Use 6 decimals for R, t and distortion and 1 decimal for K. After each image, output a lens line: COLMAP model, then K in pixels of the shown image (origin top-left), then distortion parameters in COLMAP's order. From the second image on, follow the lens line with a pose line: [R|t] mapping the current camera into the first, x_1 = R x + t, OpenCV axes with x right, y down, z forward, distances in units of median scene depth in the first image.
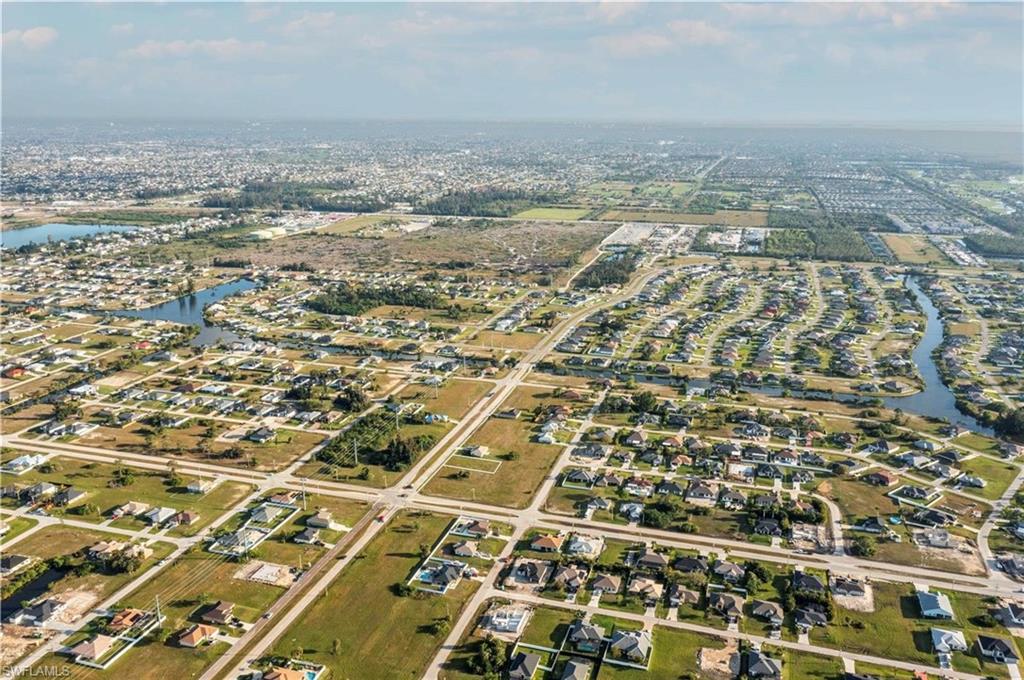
lens RADIAL K [[830.5, 0, 512.0], [0, 830.5, 340.0], [0, 0, 1]] dist [-0.024776, 0.074200]
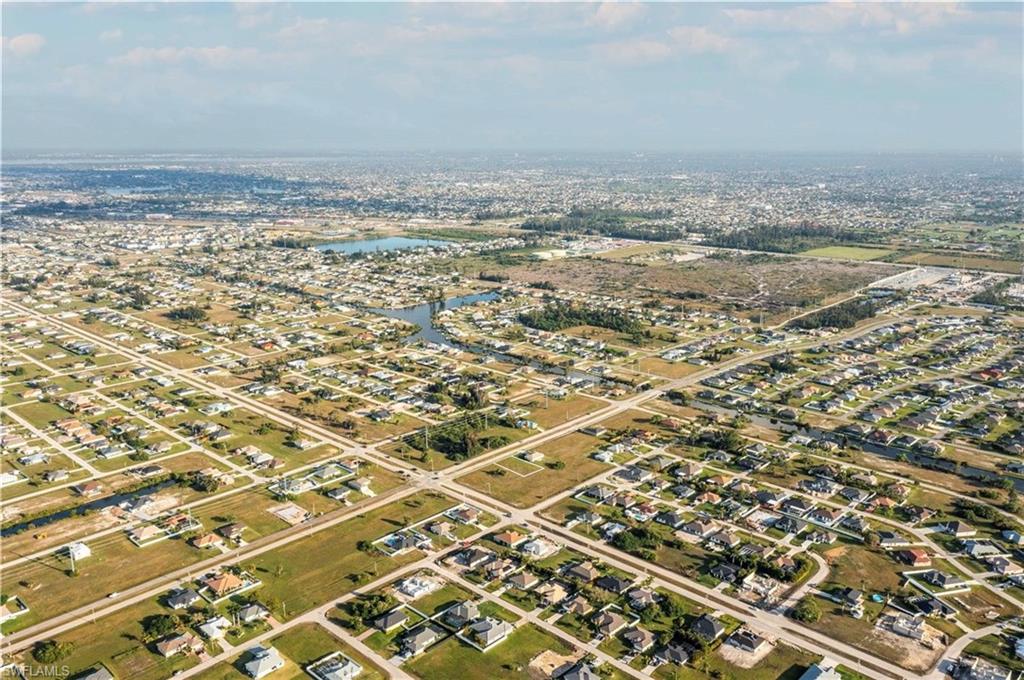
lens RADIAL K [[818.3, 0, 512.0], [0, 818.3, 340.0], [0, 0, 1]] dist [-0.007320, 0.045463]
pose [[0.897421, 0.103469, -0.428870, 0.352337], [-0.117344, 0.993073, -0.005957, -0.008543], [0.425283, 0.055671, 0.903347, 0.001718]]
